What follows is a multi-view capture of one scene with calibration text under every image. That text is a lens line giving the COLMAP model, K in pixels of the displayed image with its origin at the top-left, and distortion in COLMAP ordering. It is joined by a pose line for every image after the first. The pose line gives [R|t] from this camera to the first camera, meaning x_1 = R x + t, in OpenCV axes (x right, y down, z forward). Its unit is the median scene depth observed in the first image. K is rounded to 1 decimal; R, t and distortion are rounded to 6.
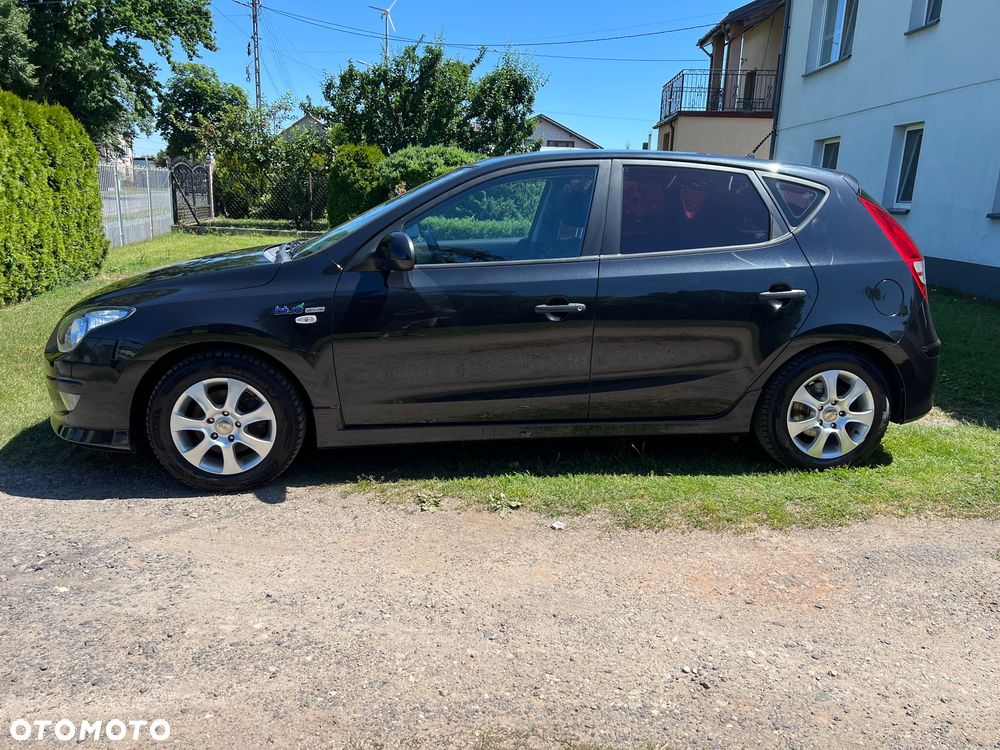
lens RADIAL K [[745.9, 0, 508.2], [0, 745.9, 366.6], [0, 0, 1]] dist [0.041515, -0.036972]
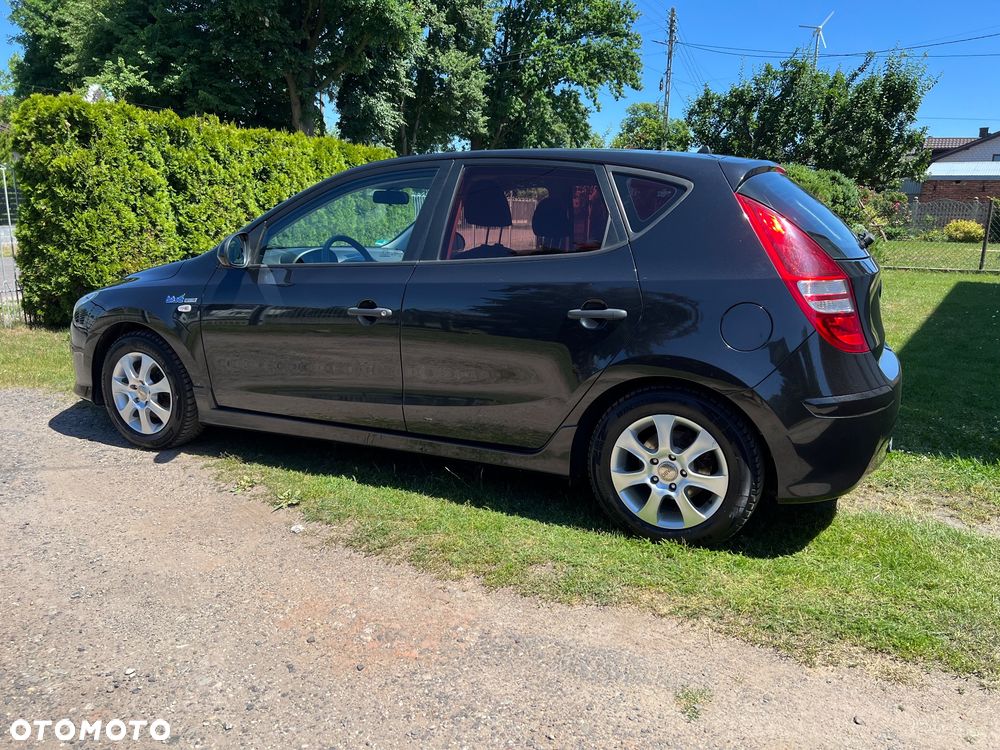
lens RADIAL K [[745.9, 0, 517.5], [0, 745.9, 369.1], [0, 0, 1]] dist [0.041515, -0.036972]
pose [[0.848215, 0.095229, -0.521020, 0.688400], [-0.112605, 0.993638, -0.001709, -0.022942], [0.517543, 0.060119, 0.853542, 0.248290]]
